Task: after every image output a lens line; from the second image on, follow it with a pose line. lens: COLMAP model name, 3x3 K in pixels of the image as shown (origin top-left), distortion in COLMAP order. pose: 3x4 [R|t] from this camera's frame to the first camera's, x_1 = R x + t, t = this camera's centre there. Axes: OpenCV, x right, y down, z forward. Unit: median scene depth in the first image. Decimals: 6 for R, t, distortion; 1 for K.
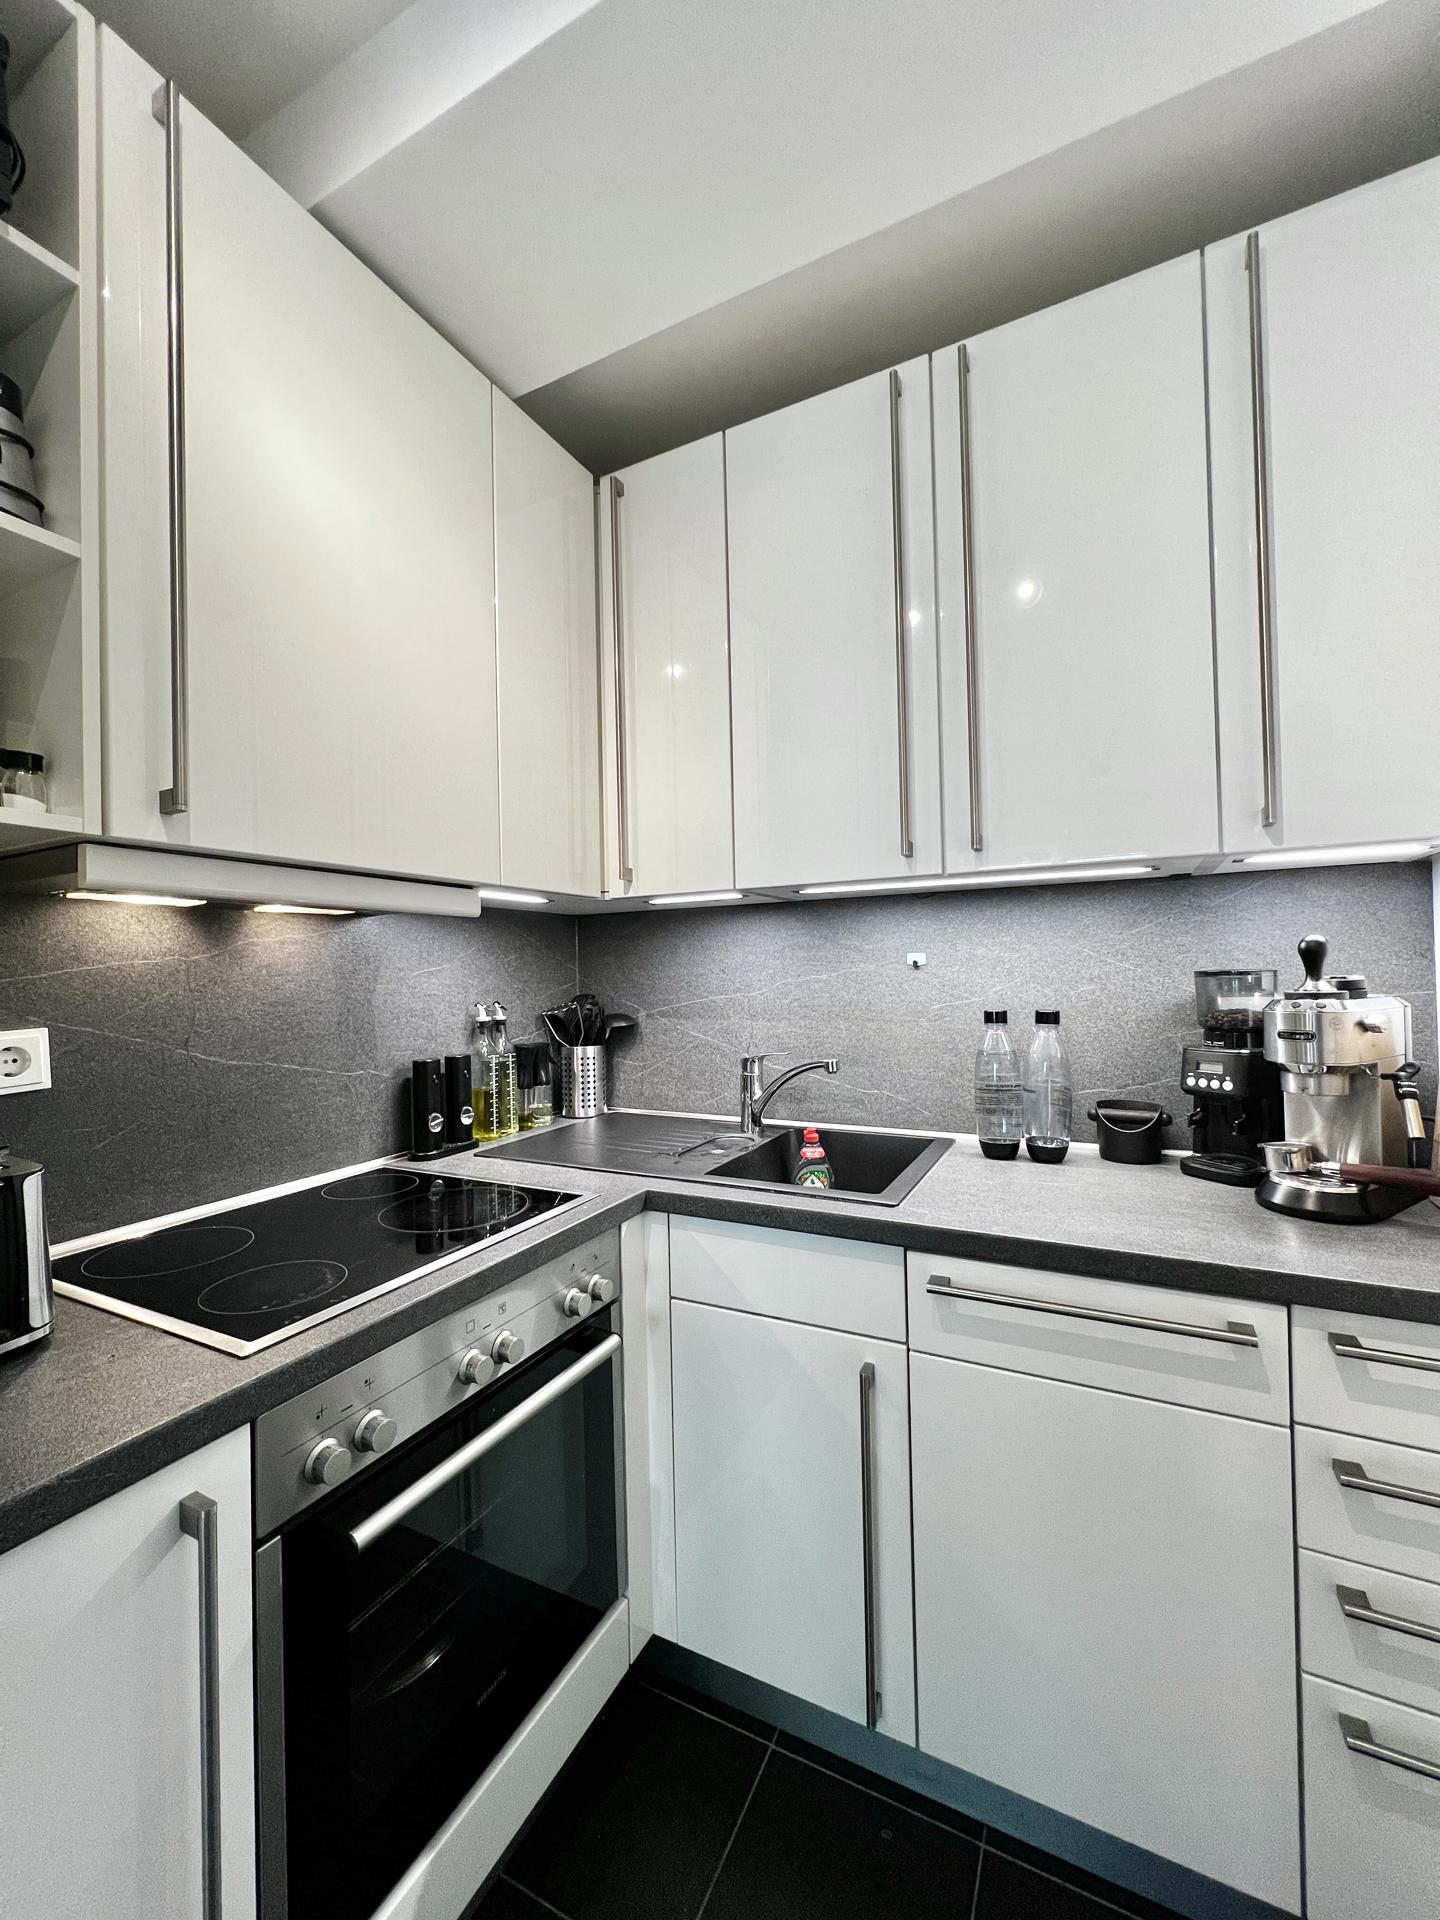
lens RADIAL K [[769.9, 0, 720.2], [0, 769.9, 967.4], [0, 0, 1]] dist [0.001166, 0.000097]
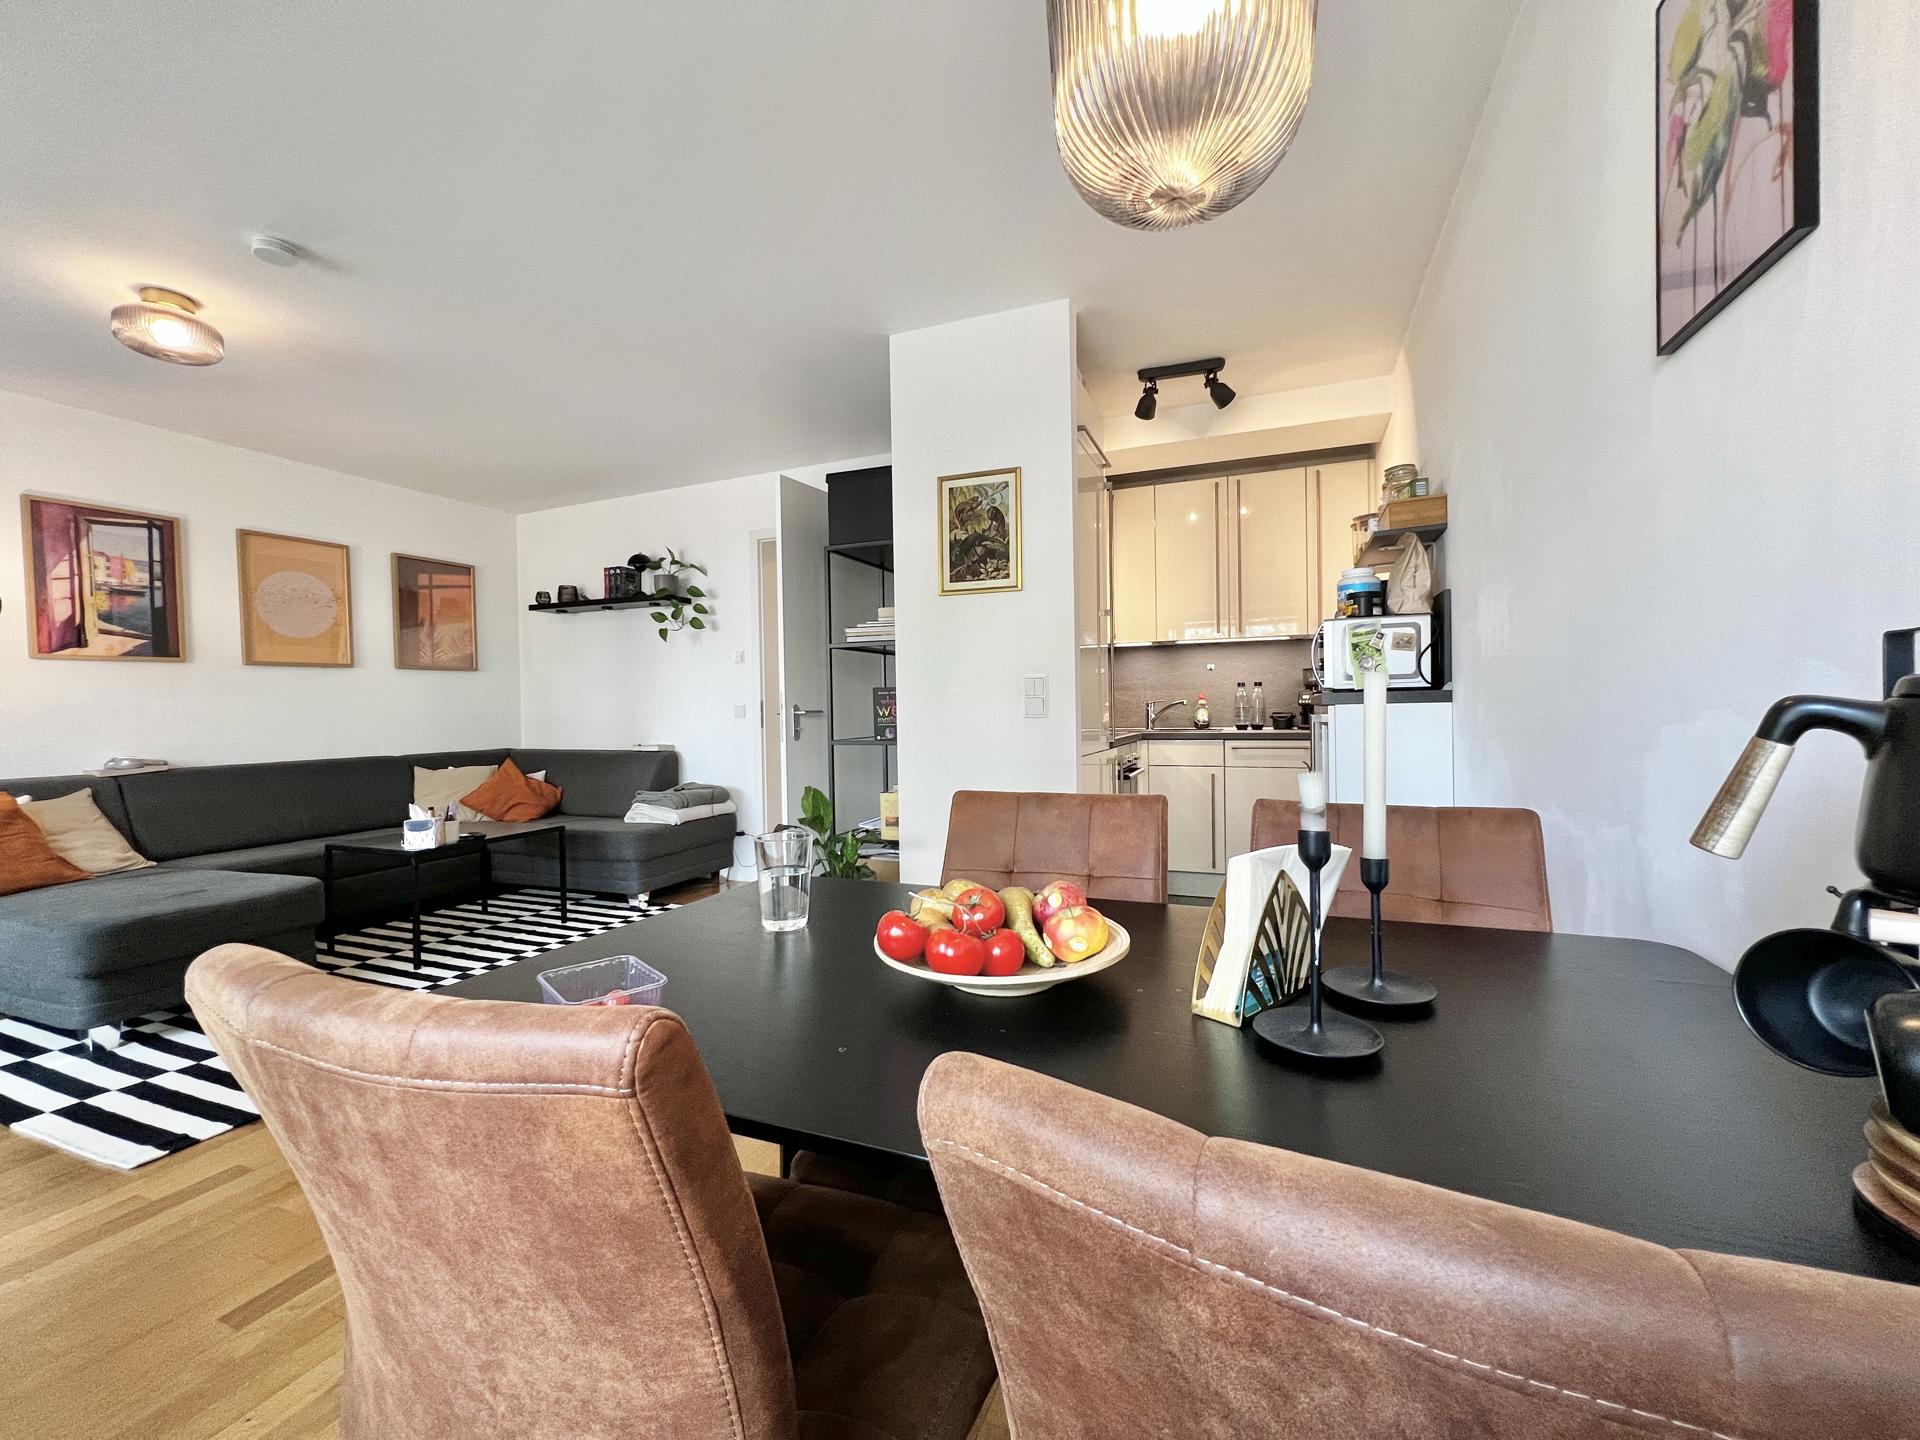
lens RADIAL K [[769.9, 0, 957.7], [0, 769.9, 718.6], [0, 0, 1]] dist [0.001166, 0.000097]
pose [[0.994558, 0.014828, 0.103122, -1.161957], [-0.014812, 0.999890, -0.000926, 0.236627], [-0.103124, -0.000606, 0.994668, -2.081847]]
